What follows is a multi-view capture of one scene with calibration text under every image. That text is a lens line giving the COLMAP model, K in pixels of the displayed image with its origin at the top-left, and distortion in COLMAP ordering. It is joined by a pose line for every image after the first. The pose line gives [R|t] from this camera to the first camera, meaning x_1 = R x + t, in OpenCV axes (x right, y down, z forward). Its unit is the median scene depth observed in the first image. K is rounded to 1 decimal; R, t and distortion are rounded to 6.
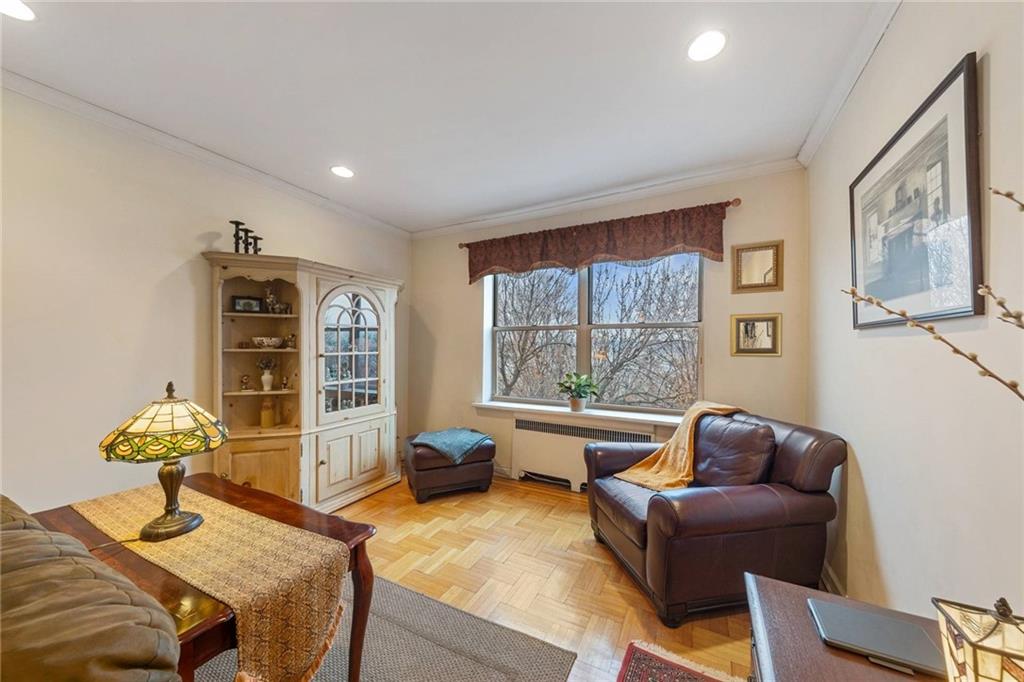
lens RADIAL K [[362.3, 0, 516.1], [0, 362.3, 346.5], [0, 0, 1]] dist [0.011156, -0.000014]
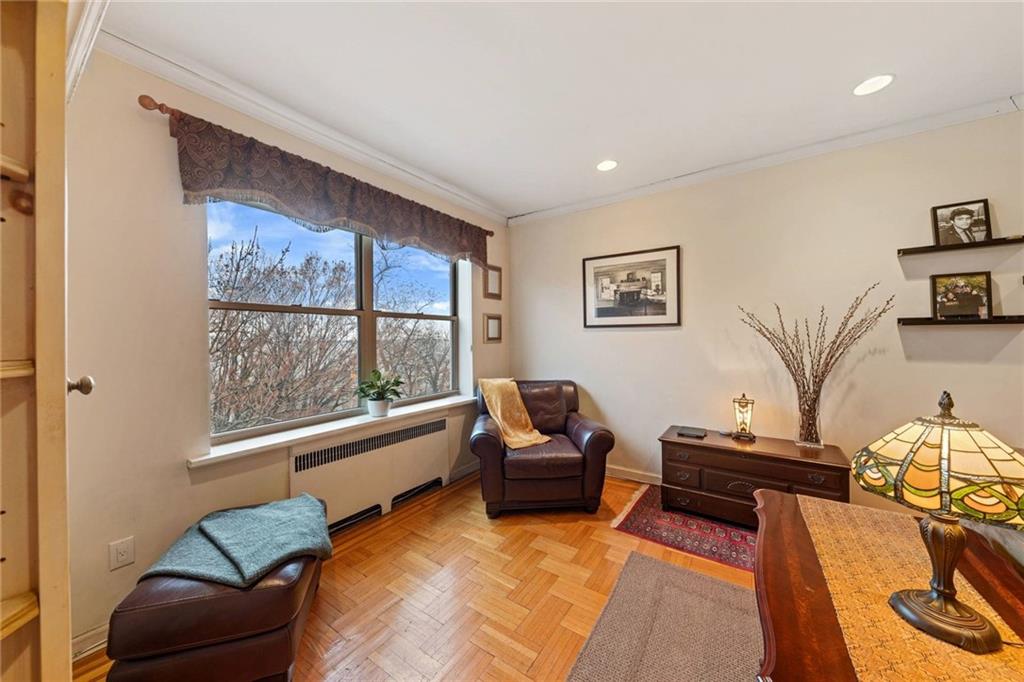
lens RADIAL K [[357.3, 0, 511.2], [0, 357.3, 337.2], [0, 0, 1]] dist [-0.000182, -0.000057]
pose [[0.111306, -0.004797, 0.993775, -0.761222], [0.007637, 0.999963, 0.003972, -0.002425], [-0.993757, 0.007147, 0.111339, 0.778614]]
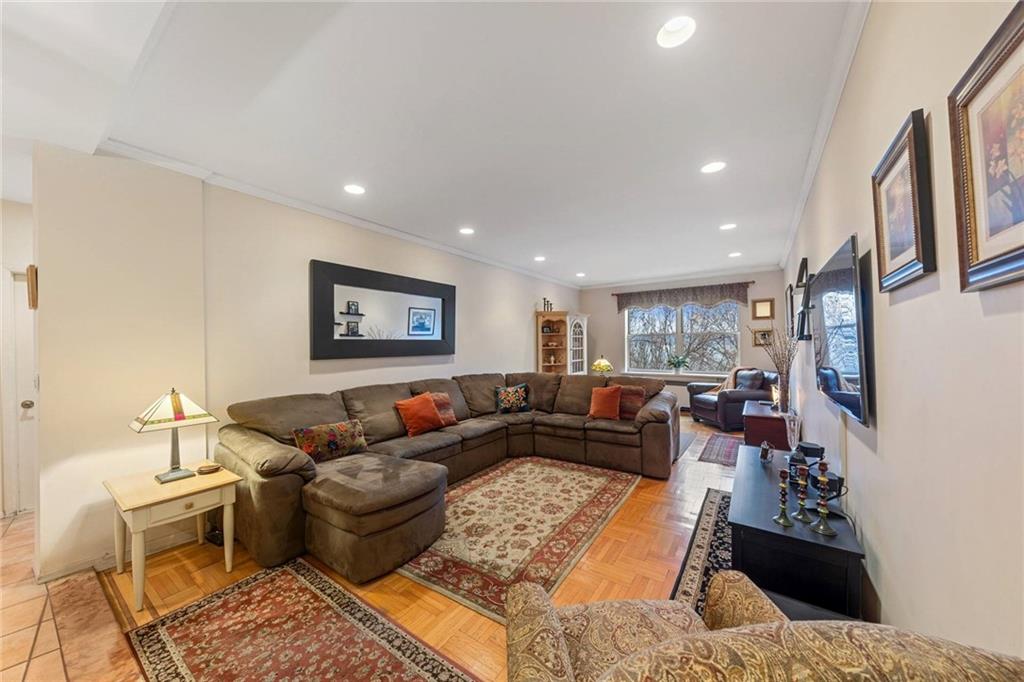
lens RADIAL K [[353.3, 0, 514.2], [0, 353.3, 344.2], [0, 0, 1]] dist [0.010763, -0.000072]
pose [[0.991737, -0.015967, -0.127291, -0.654435], [0.016732, 0.999848, 0.004943, -0.030400], [0.127193, -0.007032, 0.991853, -1.502152]]
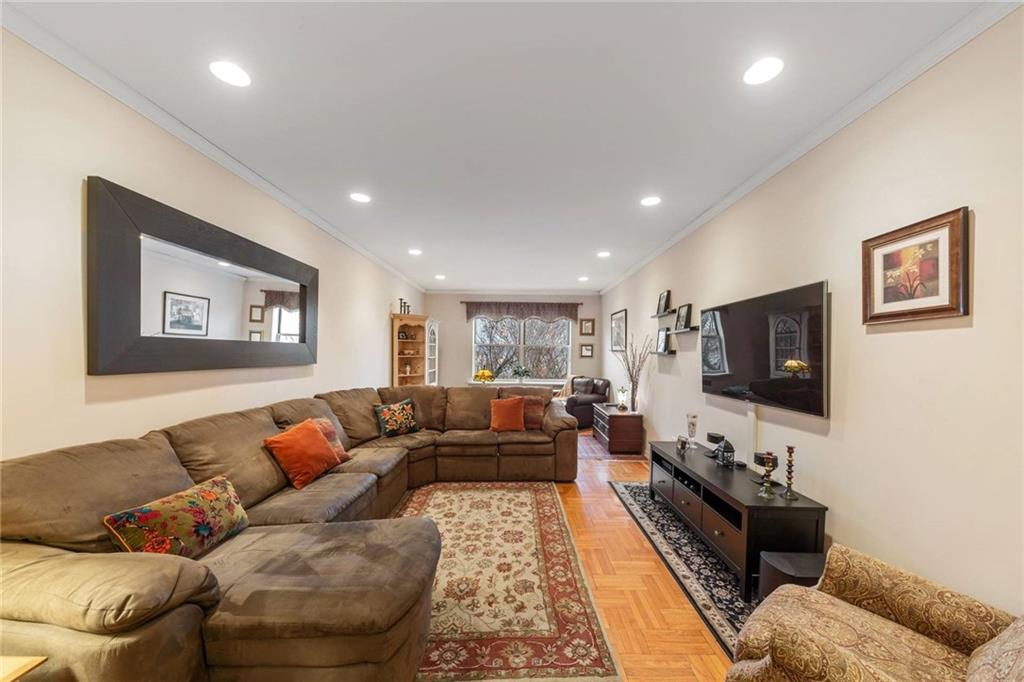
lens RADIAL K [[360.2, 0, 519.4], [0, 360.2, 364.6], [0, 0, 1]] dist [-0.000743, -0.000137]
pose [[0.889906, -0.010705, 0.456019, -1.115051], [-0.008371, 0.999173, 0.039791, -0.032509], [-0.456068, -0.039228, 0.889080, -1.288974]]
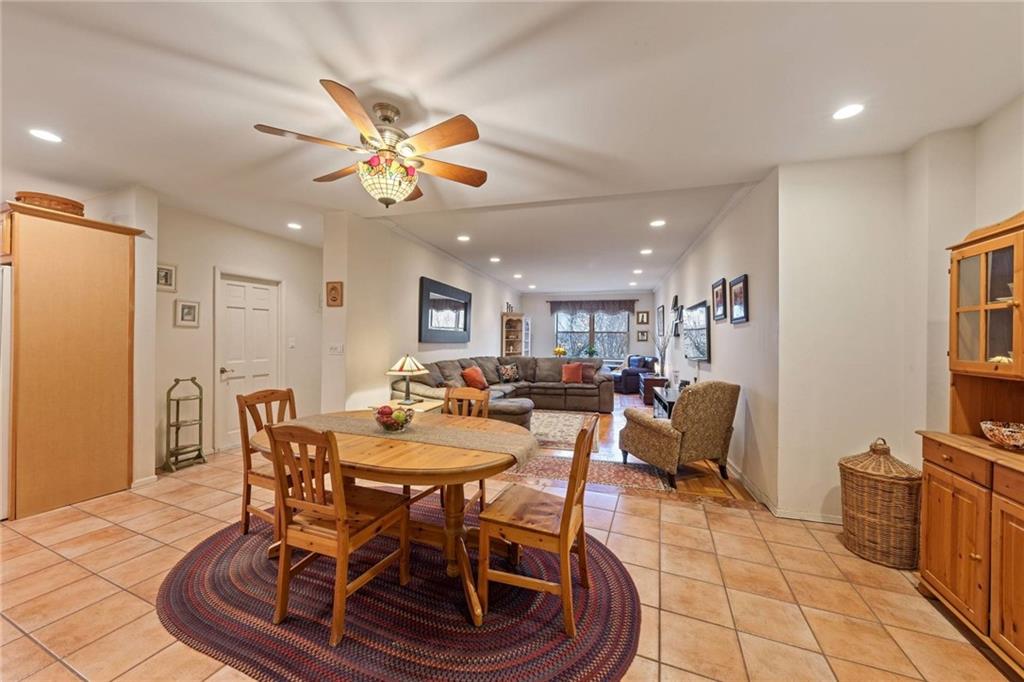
lens RADIAL K [[357.3, 0, 511.2], [0, 357.3, 337.2], [0, 0, 1]] dist [-0.000182, -0.000057]
pose [[0.979040, 0.004859, 0.203612, -1.402149], [-0.004826, 0.999988, -0.000657, -0.010415], [-0.203612, -0.000340, 0.979052, -2.303508]]
